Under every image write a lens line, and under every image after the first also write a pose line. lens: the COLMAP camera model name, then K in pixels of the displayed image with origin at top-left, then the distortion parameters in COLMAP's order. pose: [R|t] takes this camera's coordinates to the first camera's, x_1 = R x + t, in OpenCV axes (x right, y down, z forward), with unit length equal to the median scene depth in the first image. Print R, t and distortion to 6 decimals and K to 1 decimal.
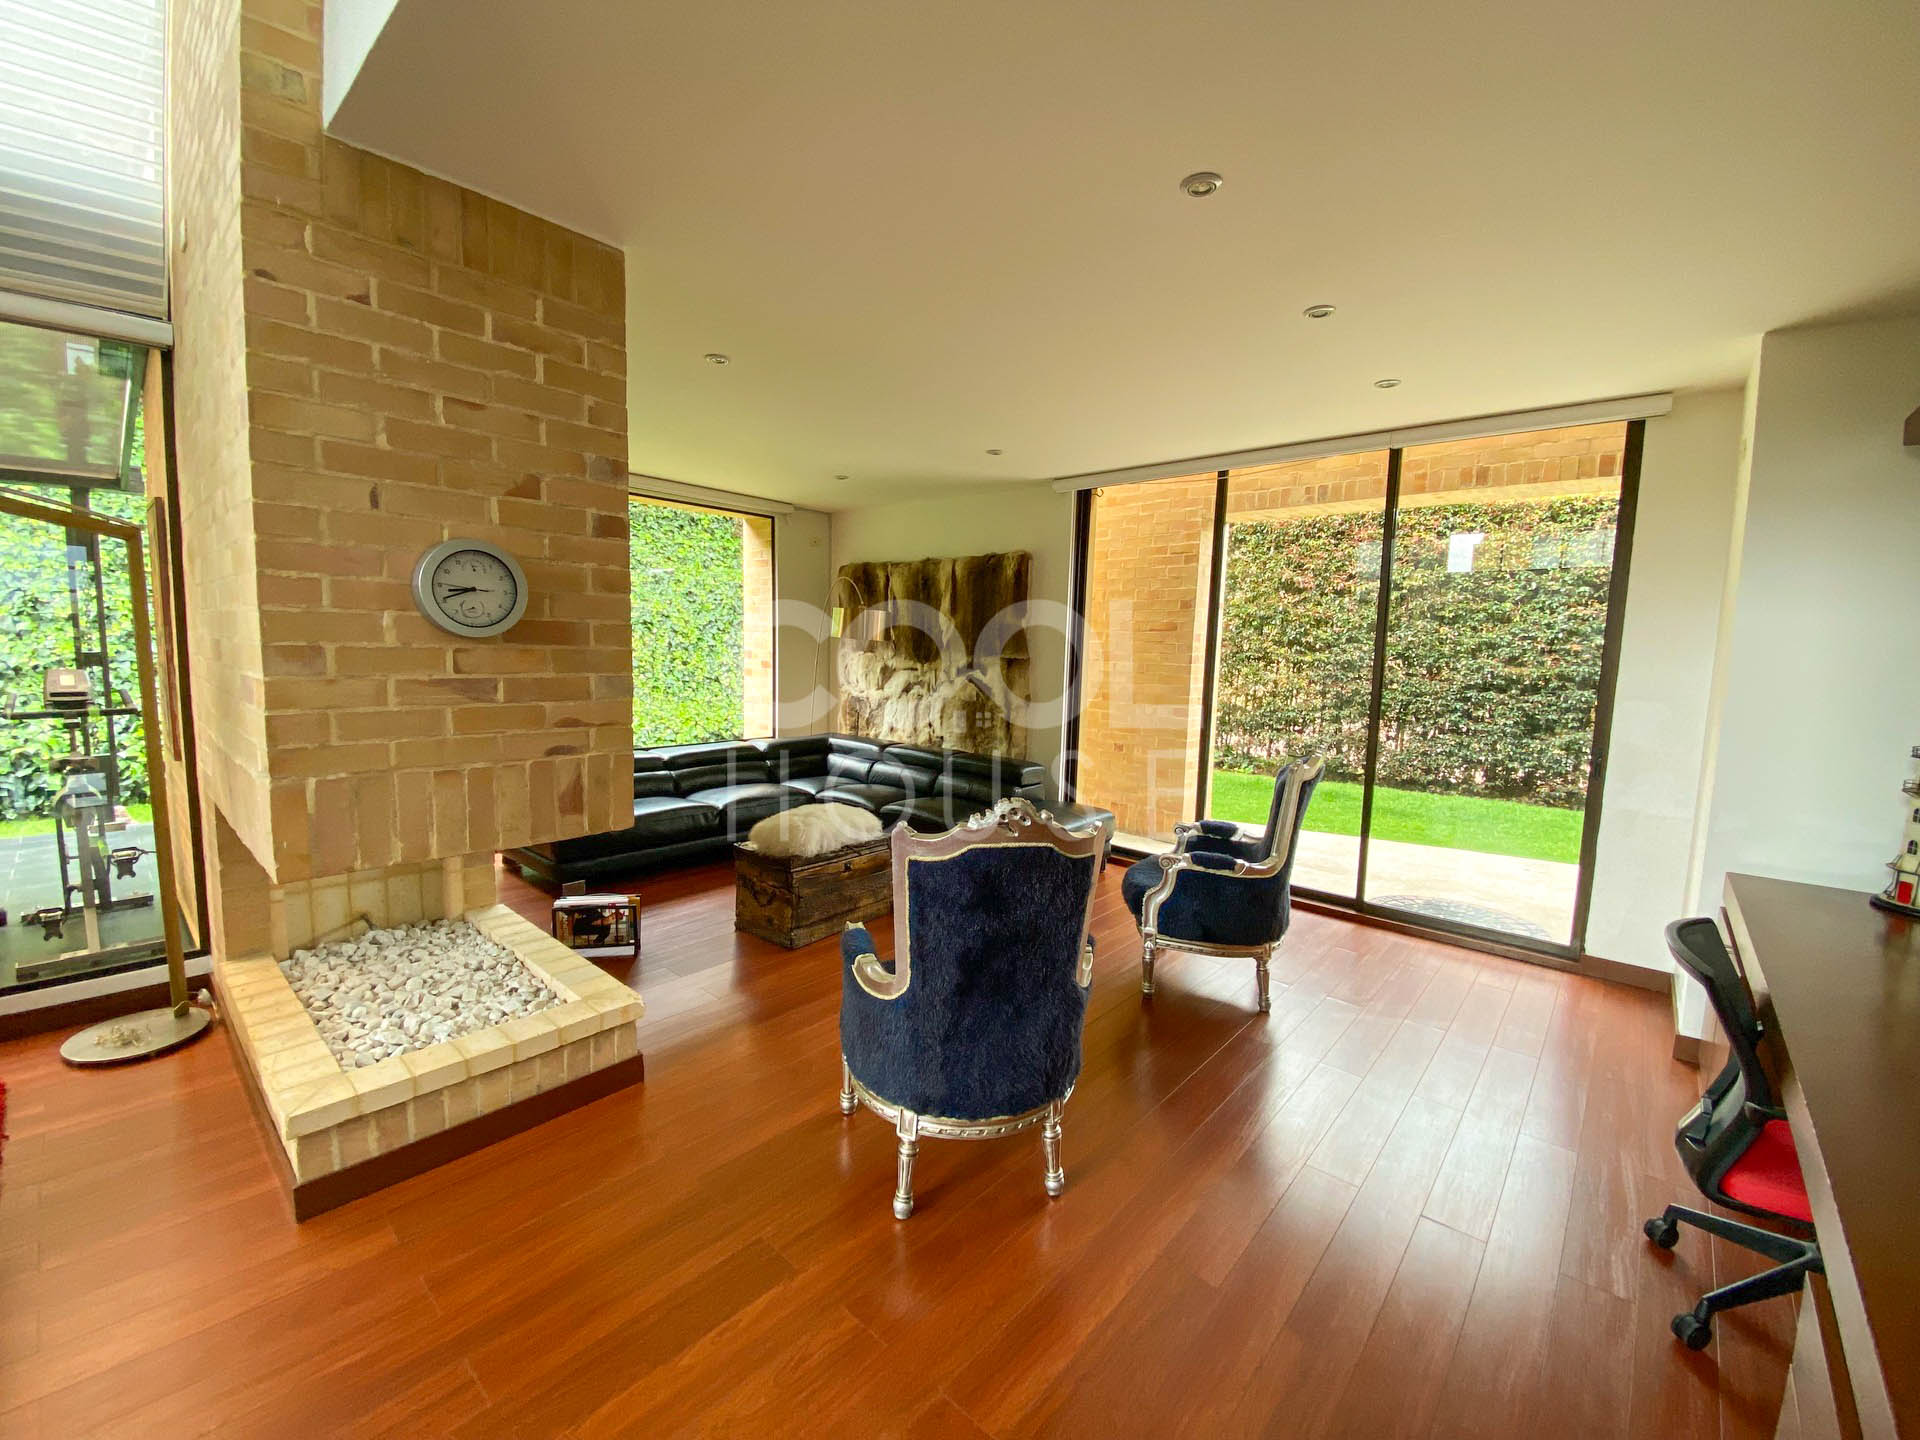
lens RADIAL K [[775.7, 0, 949.0], [0, 775.7, 720.4], [0, 0, 1]] dist [0.016030, -0.017422]
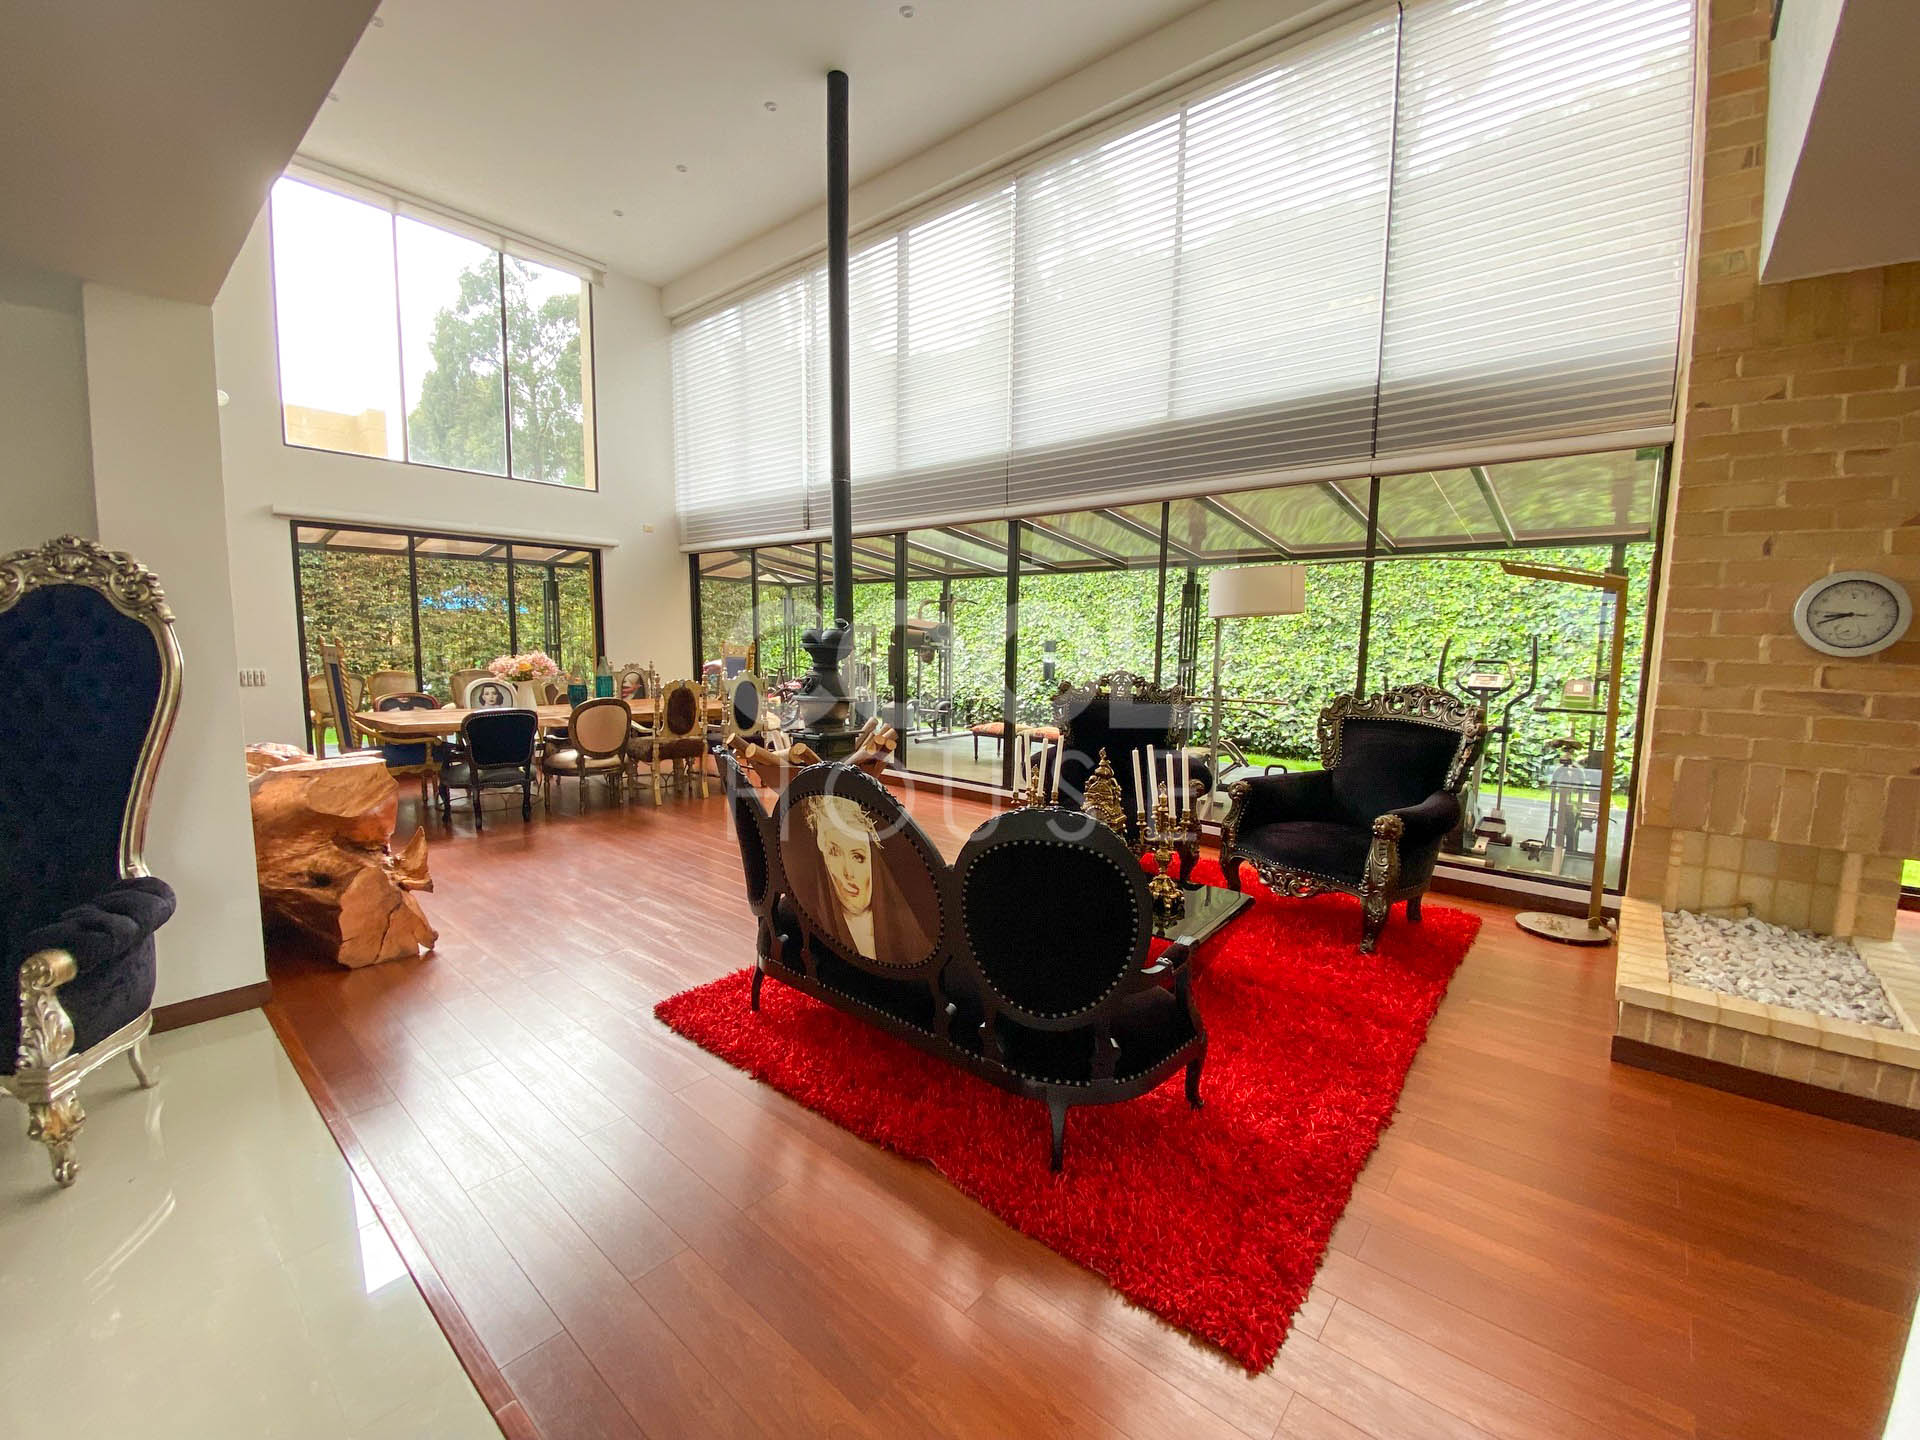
lens RADIAL K [[775.7, 0, 949.0], [0, 775.7, 720.4], [0, 0, 1]] dist [0.016030, -0.017422]
pose [[0.008683, 0.081881, -0.996604, 0.396510], [-0.115182, 0.990090, 0.080343, 0.036122], [0.993306, 0.114093, 0.018028, -0.241363]]
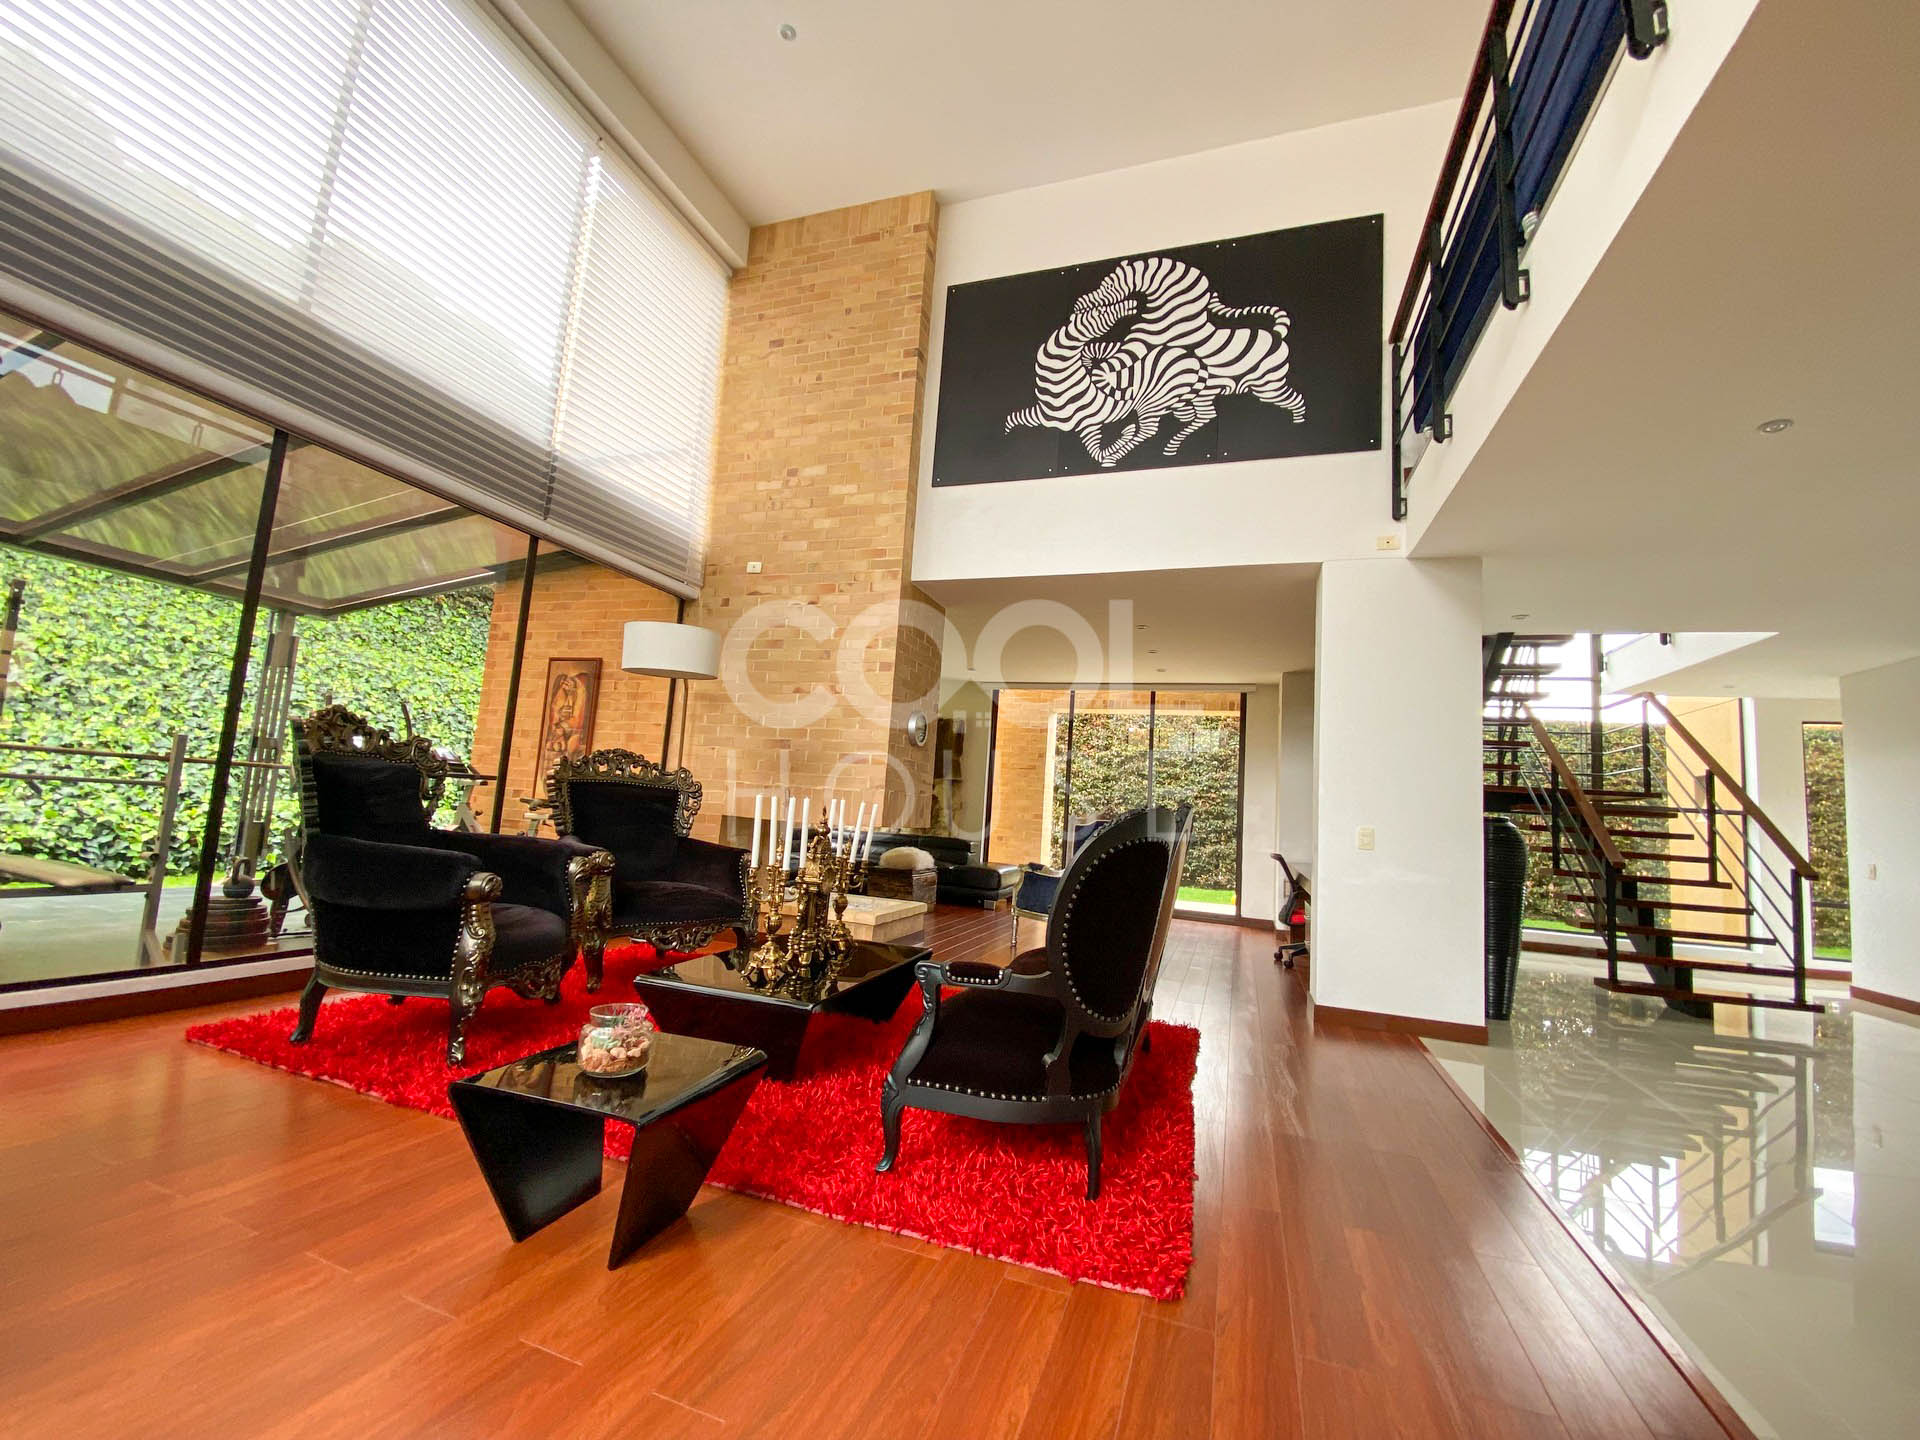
lens RADIAL K [[778.8, 0, 943.5], [0, 778.8, 720.5], [0, 0, 1]] dist [0.044662, -0.040611]
pose [[0.928841, 0.079115, 0.361932, -1.198724], [-0.006325, 0.980176, -0.198026, 0.275359], [-0.370424, 0.181646, 0.910928, -1.208063]]
